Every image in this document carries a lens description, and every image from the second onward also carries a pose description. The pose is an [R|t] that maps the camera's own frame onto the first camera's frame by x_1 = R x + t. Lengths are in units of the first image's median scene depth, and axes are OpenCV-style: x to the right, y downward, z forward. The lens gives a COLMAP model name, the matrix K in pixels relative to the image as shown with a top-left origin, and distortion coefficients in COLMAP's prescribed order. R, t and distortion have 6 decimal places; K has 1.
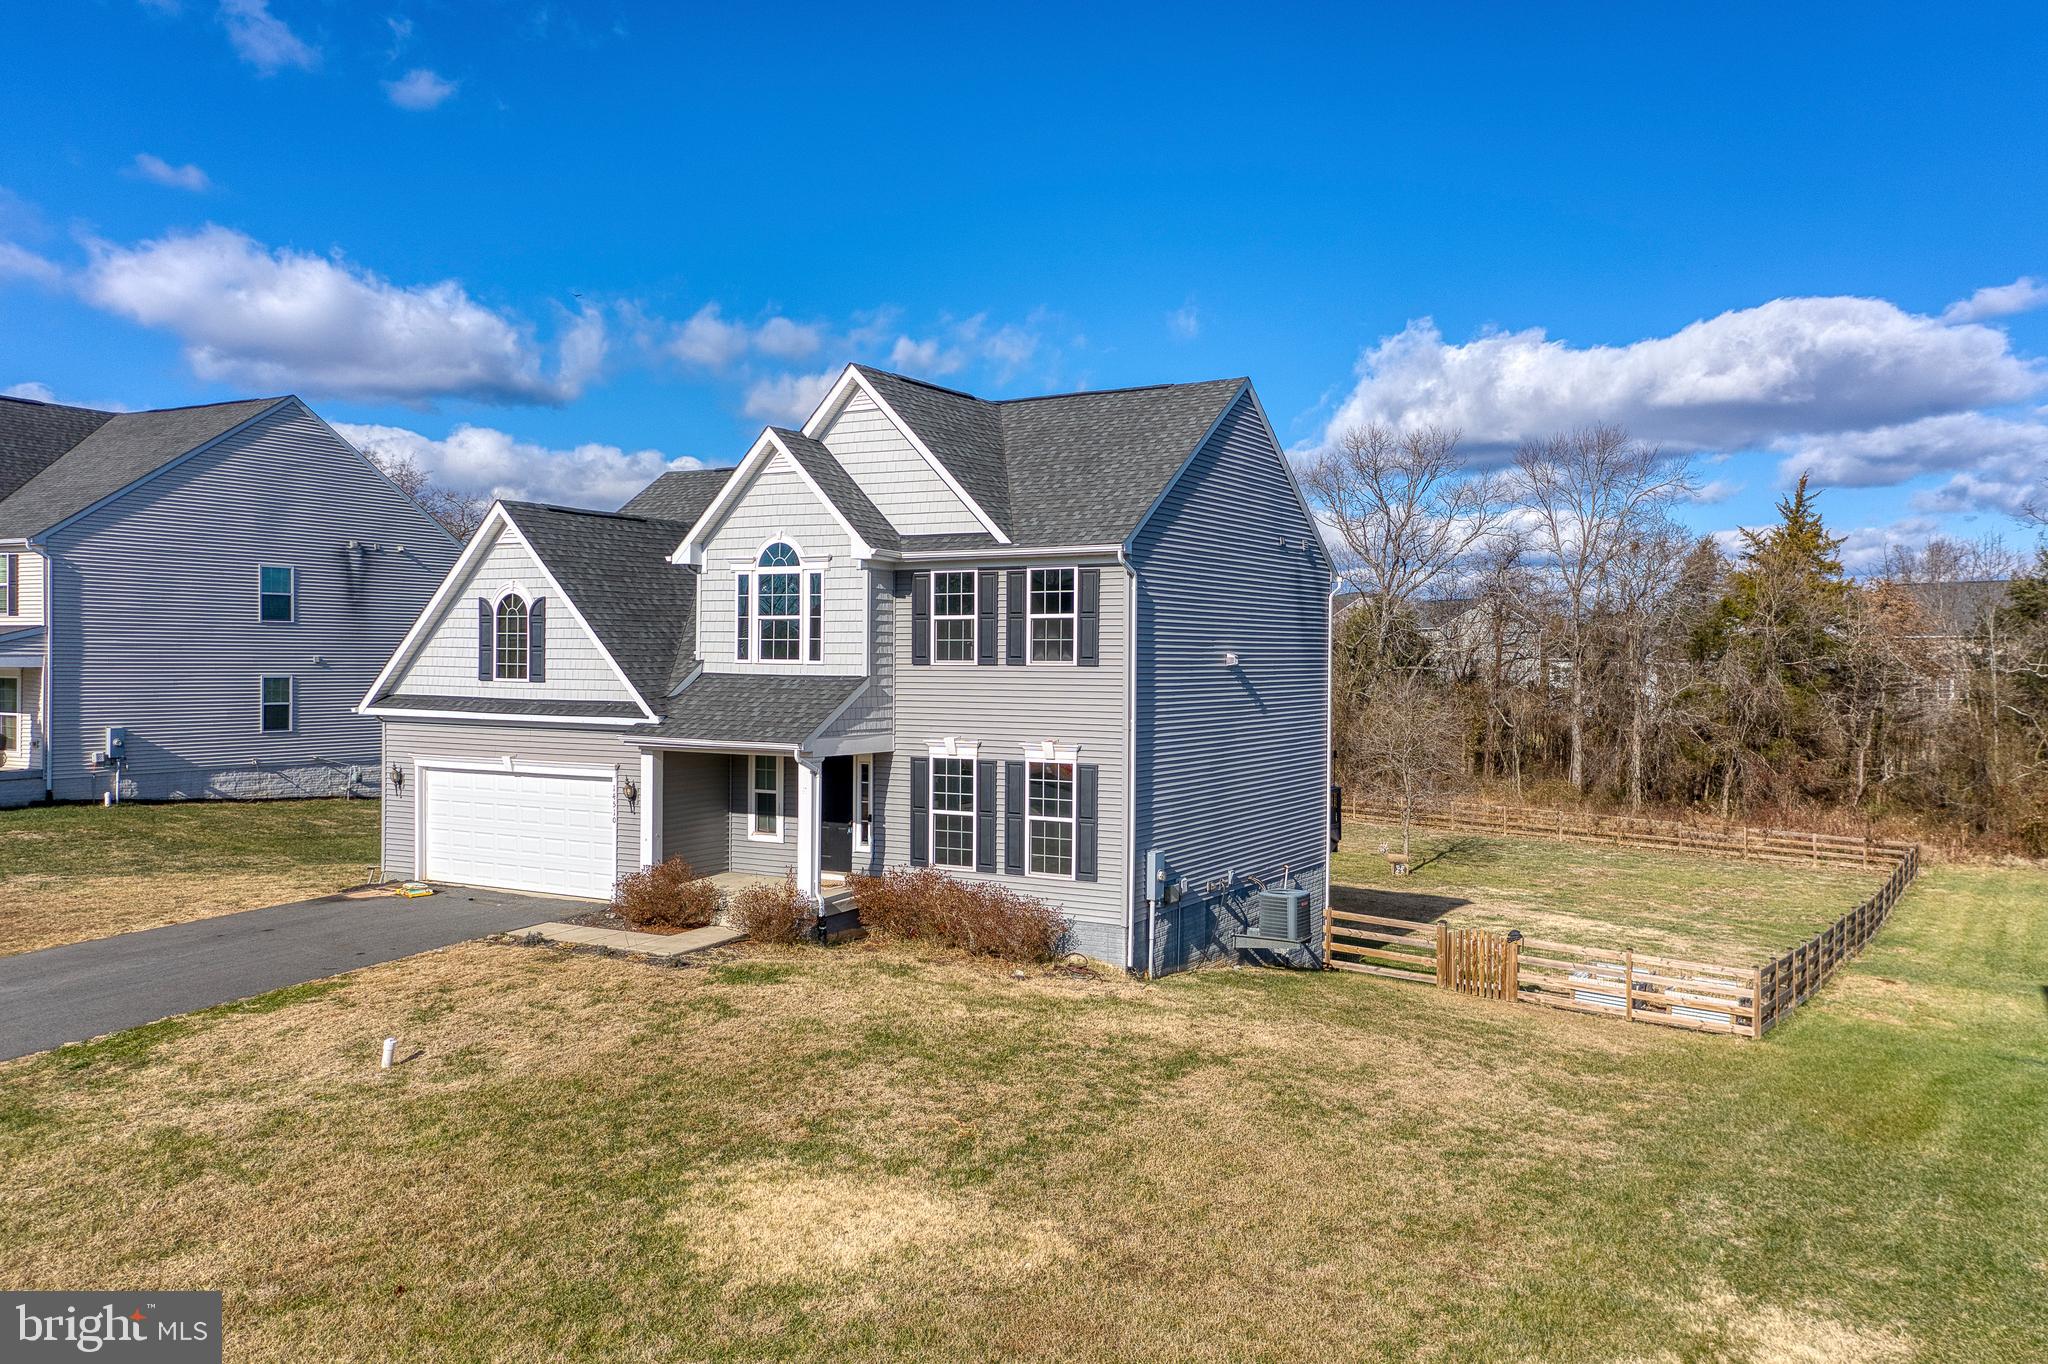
lens RADIAL K [[1550.4, 0, 1024.0], [0, 1550.4, 682.0], [0, 0, 1]] dist [0.072369, 0.003151]
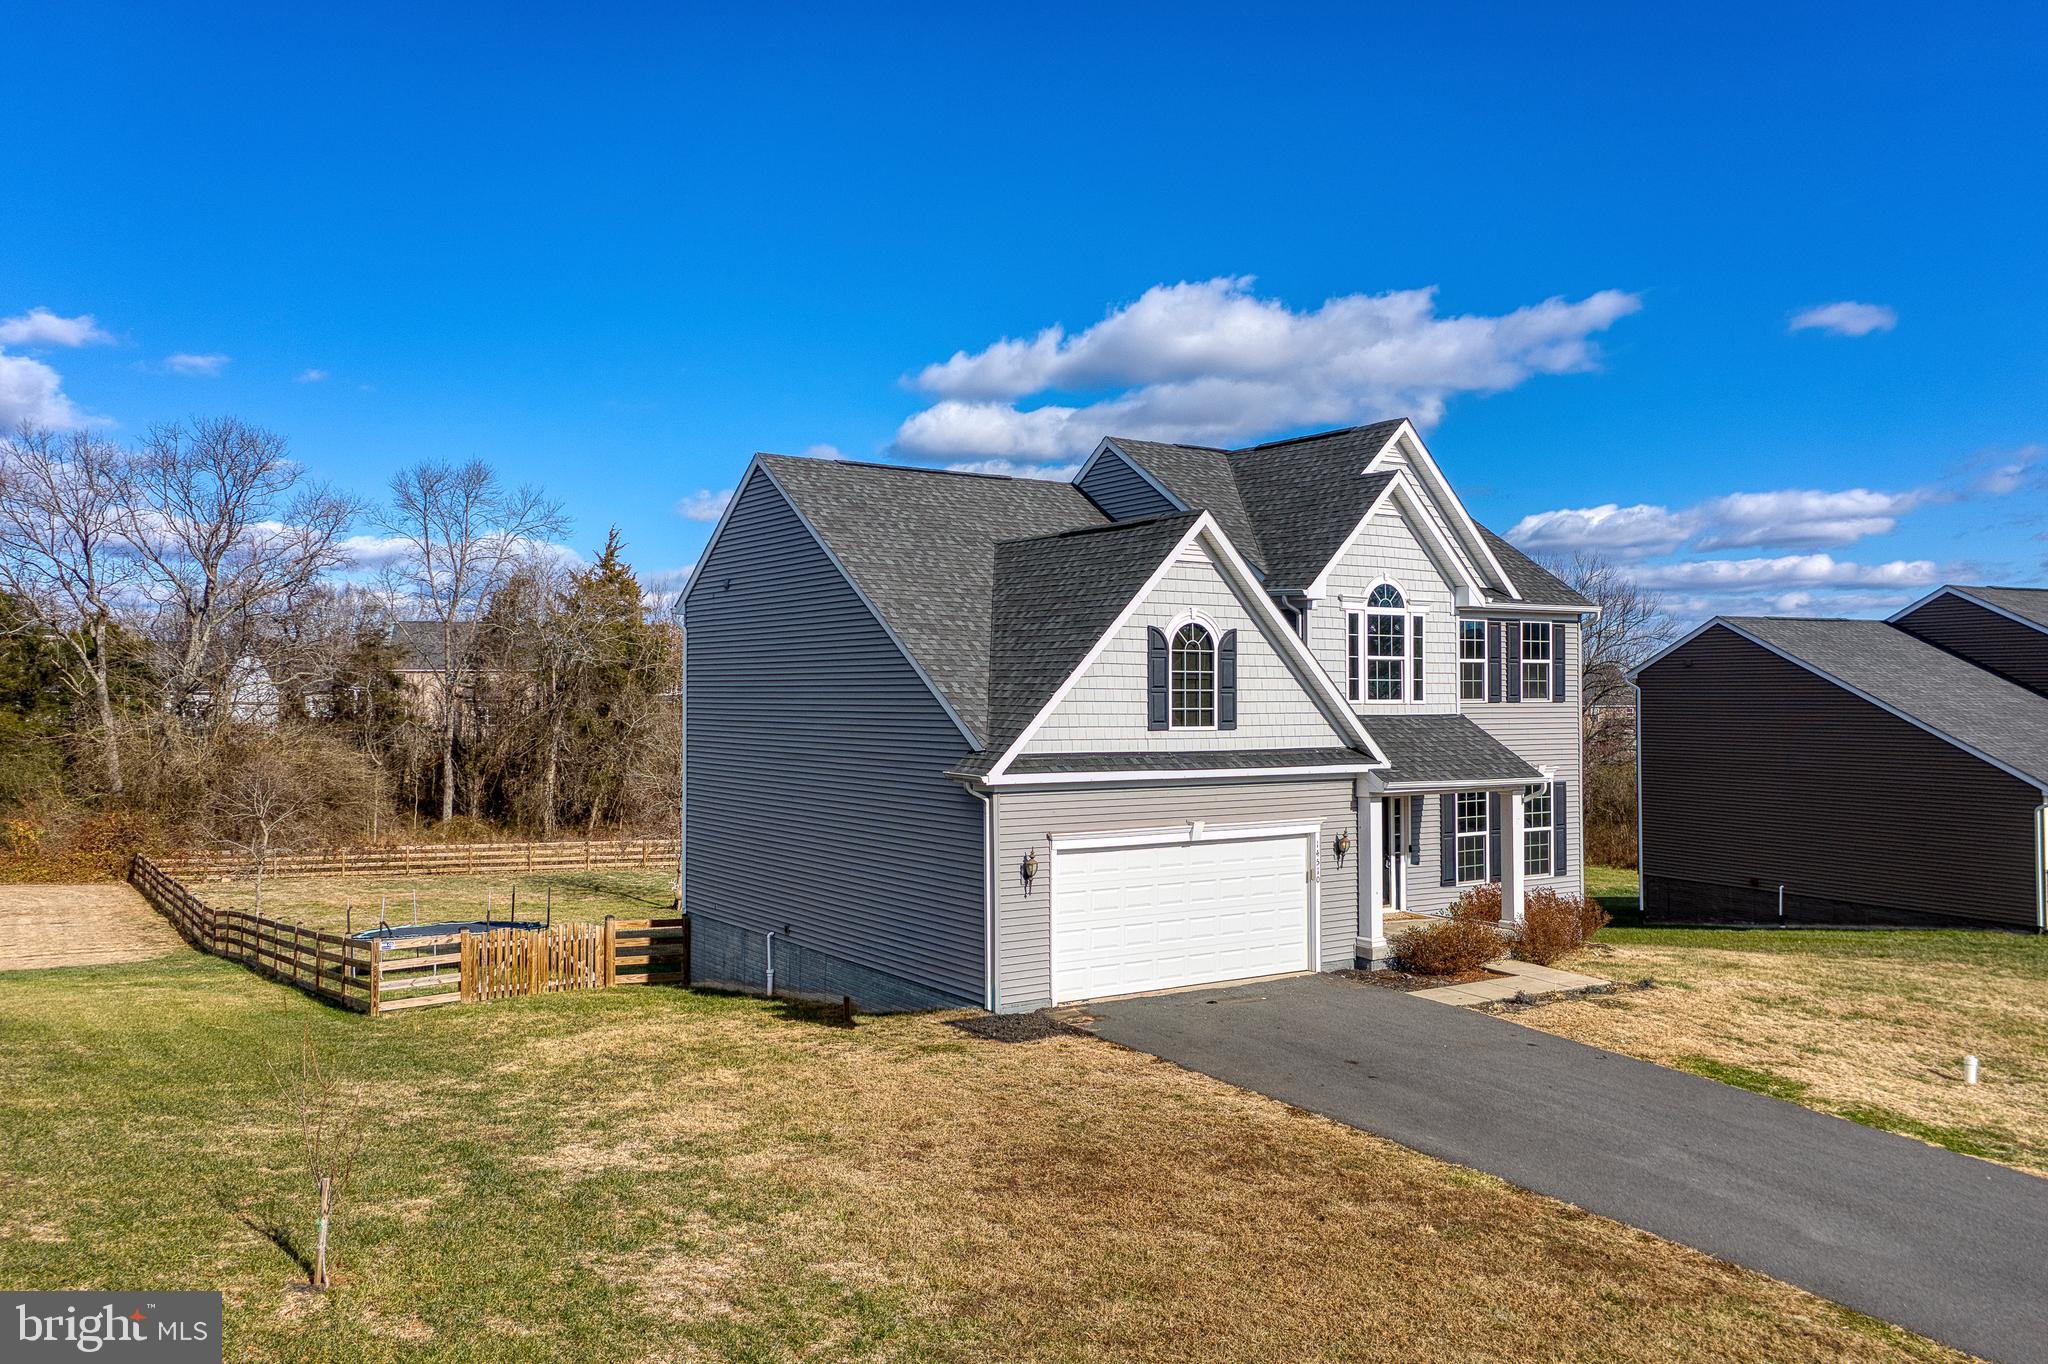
lens RADIAL K [[1550.4, 0, 1024.0], [0, 1550.4, 682.0], [0, 0, 1]] dist [0.072369, 0.003151]
pose [[0.430420, 0.000873, 0.902628, -1.164352], [0.019872, 0.999748, -0.010443, -0.019942], [-0.902410, 0.022432, 0.430295, 0.773592]]
